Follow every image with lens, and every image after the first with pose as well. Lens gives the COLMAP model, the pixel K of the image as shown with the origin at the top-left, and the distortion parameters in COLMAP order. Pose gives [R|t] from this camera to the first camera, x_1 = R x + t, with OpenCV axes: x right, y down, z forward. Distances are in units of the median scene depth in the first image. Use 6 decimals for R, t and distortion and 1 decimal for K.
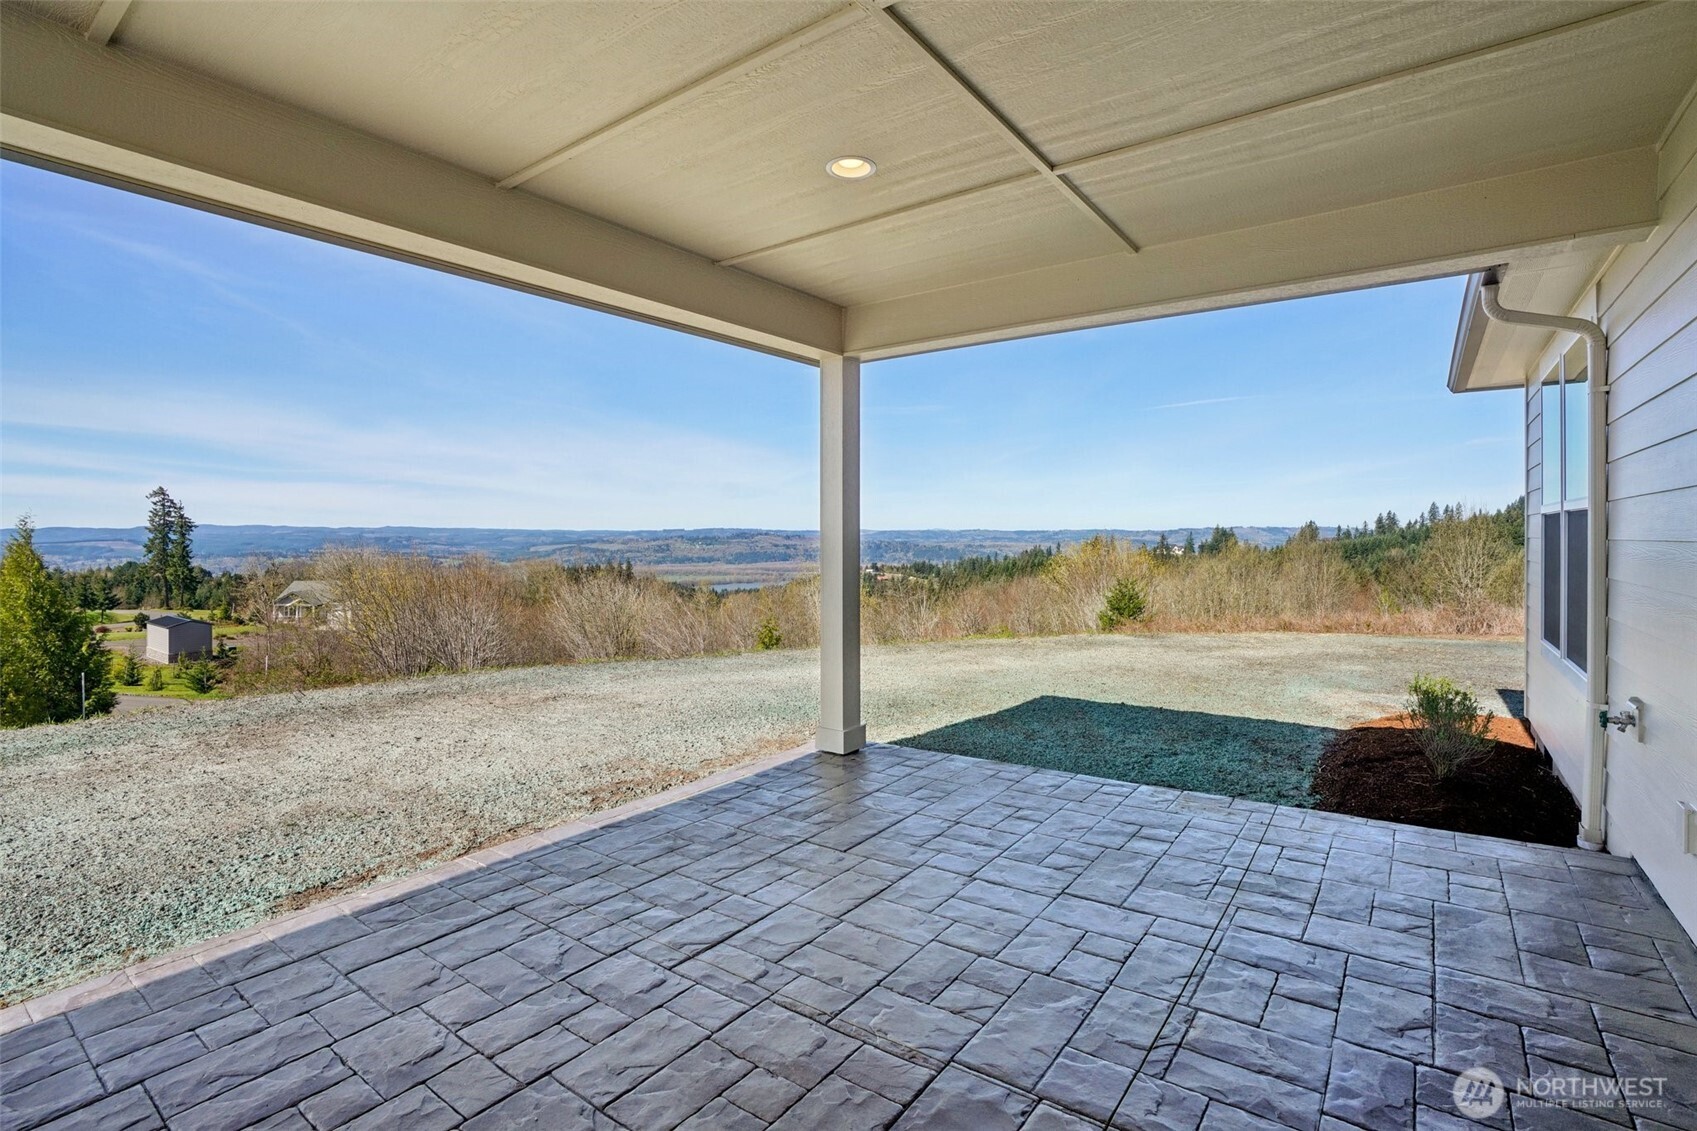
lens RADIAL K [[808.6, 0, 849.9], [0, 808.6, 564.8], [0, 0, 1]] dist [-0.076332, 0.035915]
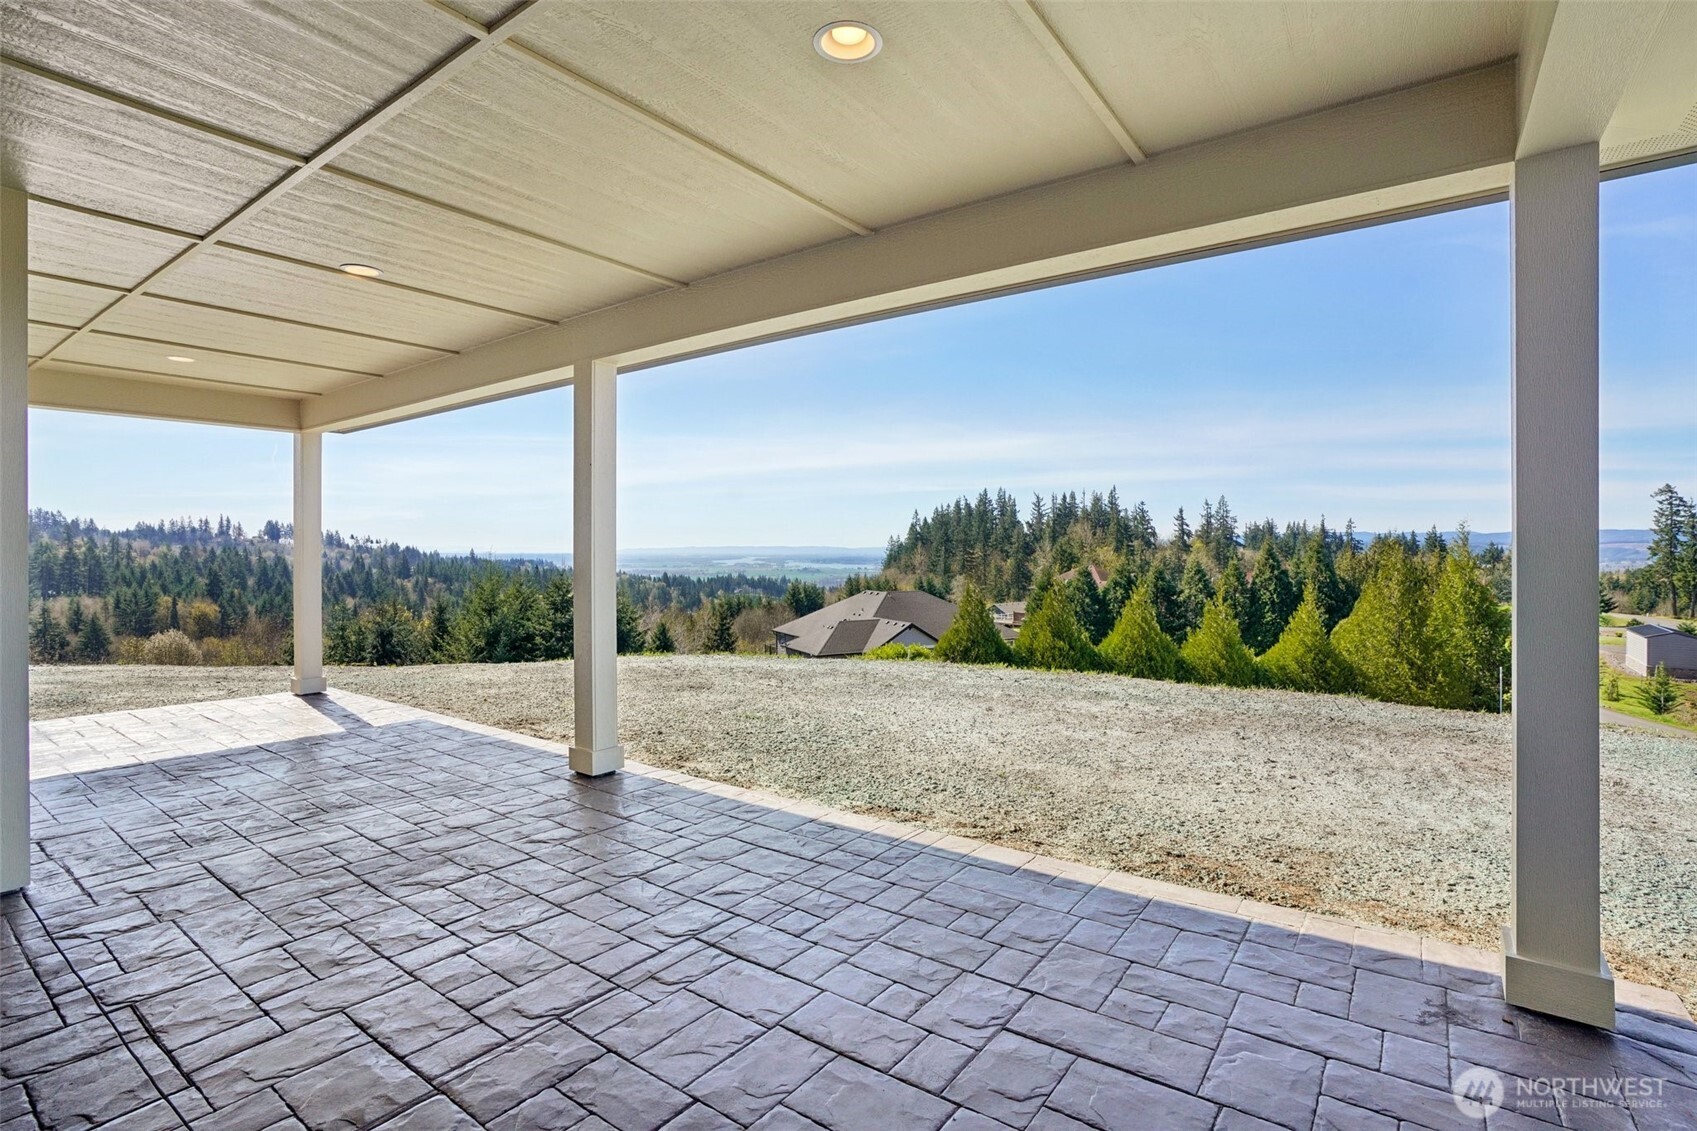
lens RADIAL K [[808.6, 0, 849.9], [0, 808.6, 564.8], [0, 0, 1]] dist [-0.076332, 0.035915]
pose [[0.008062, 0.029513, -0.999532, 0.435149], [-0.031650, 0.999071, 0.029244, -0.024304], [0.999467, 0.031399, 0.008988, 0.597047]]
